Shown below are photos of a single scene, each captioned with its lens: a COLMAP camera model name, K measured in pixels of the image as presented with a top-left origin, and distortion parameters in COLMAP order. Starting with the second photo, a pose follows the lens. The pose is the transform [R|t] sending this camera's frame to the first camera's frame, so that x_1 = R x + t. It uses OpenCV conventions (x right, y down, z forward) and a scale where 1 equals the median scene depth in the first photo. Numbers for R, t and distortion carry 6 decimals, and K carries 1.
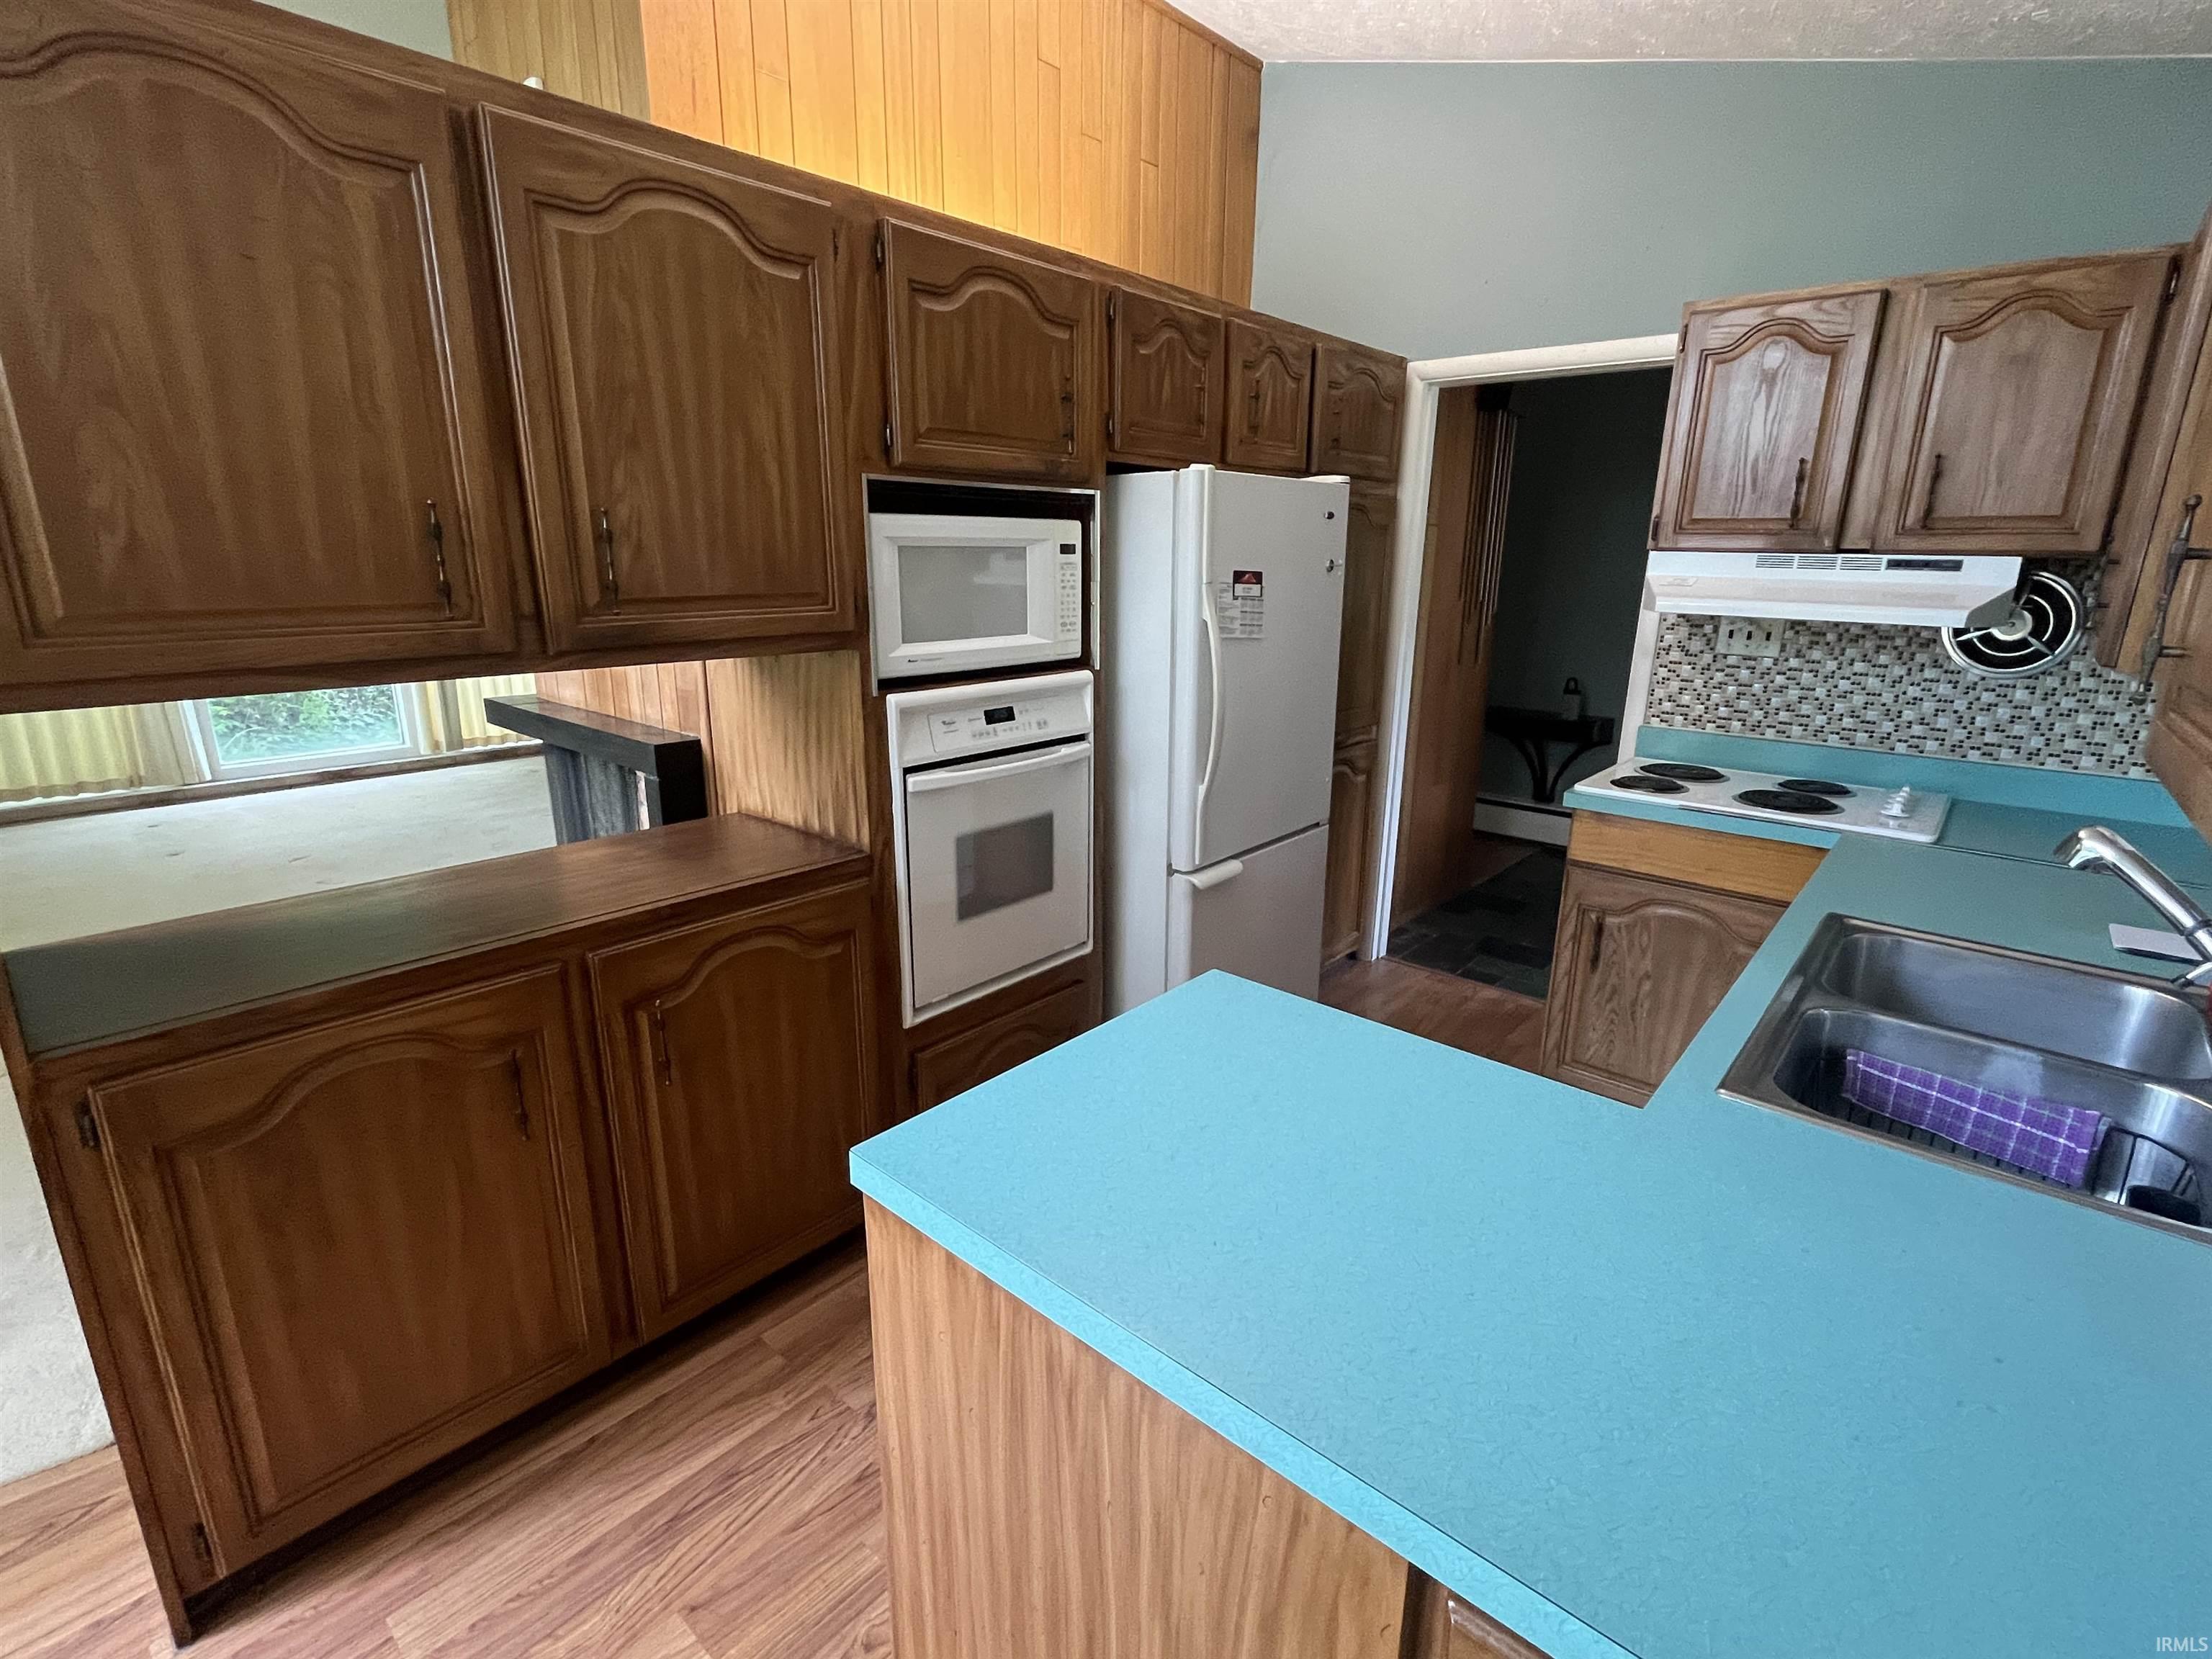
lens RADIAL K [[1045.2, 0, 1108.7], [0, 1045.2, 821.4], [0, 0, 1]] dist [-0.002688, -0.000008]
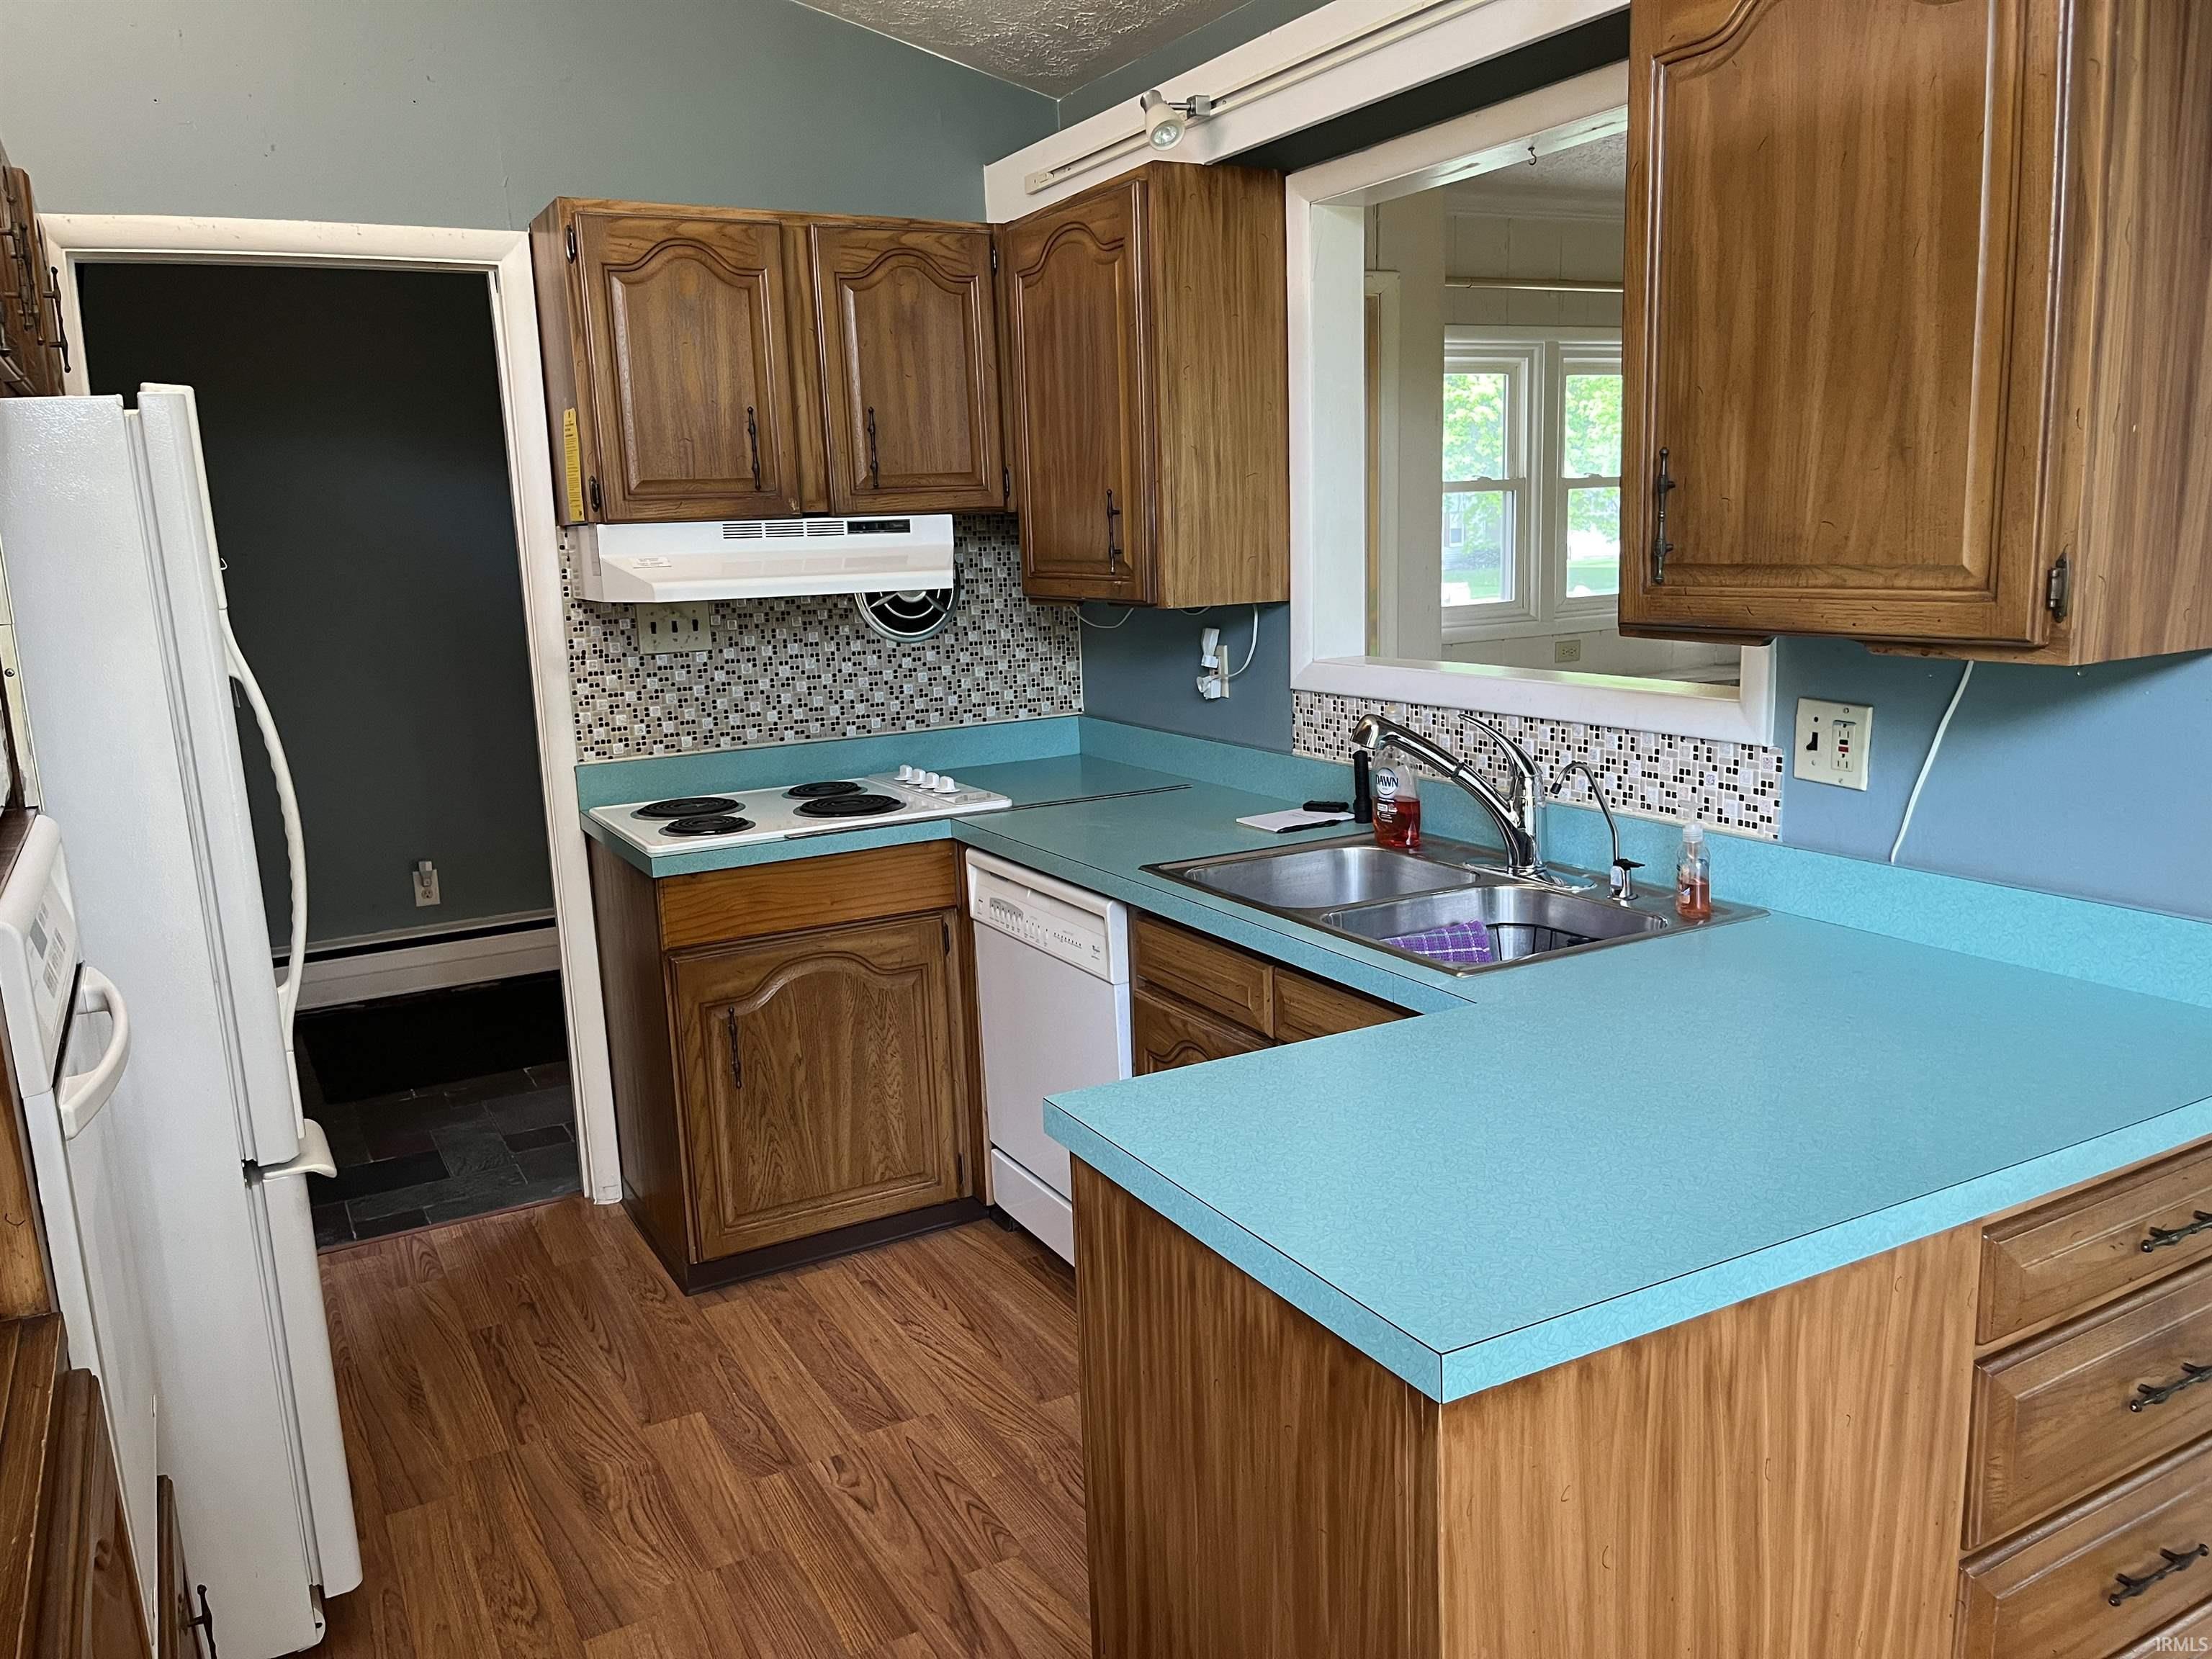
lens RADIAL K [[1709.4, 0, 1111.0], [0, 1709.4, 834.1], [0, 0, 1]] dist [0.020647, -0.023371]
pose [[0.342416, -0.201365, 0.917716, -0.559444], [0.275985, 0.955230, 0.106622, -0.087542], [-0.898100, 0.216767, 0.382660, 0.286086]]
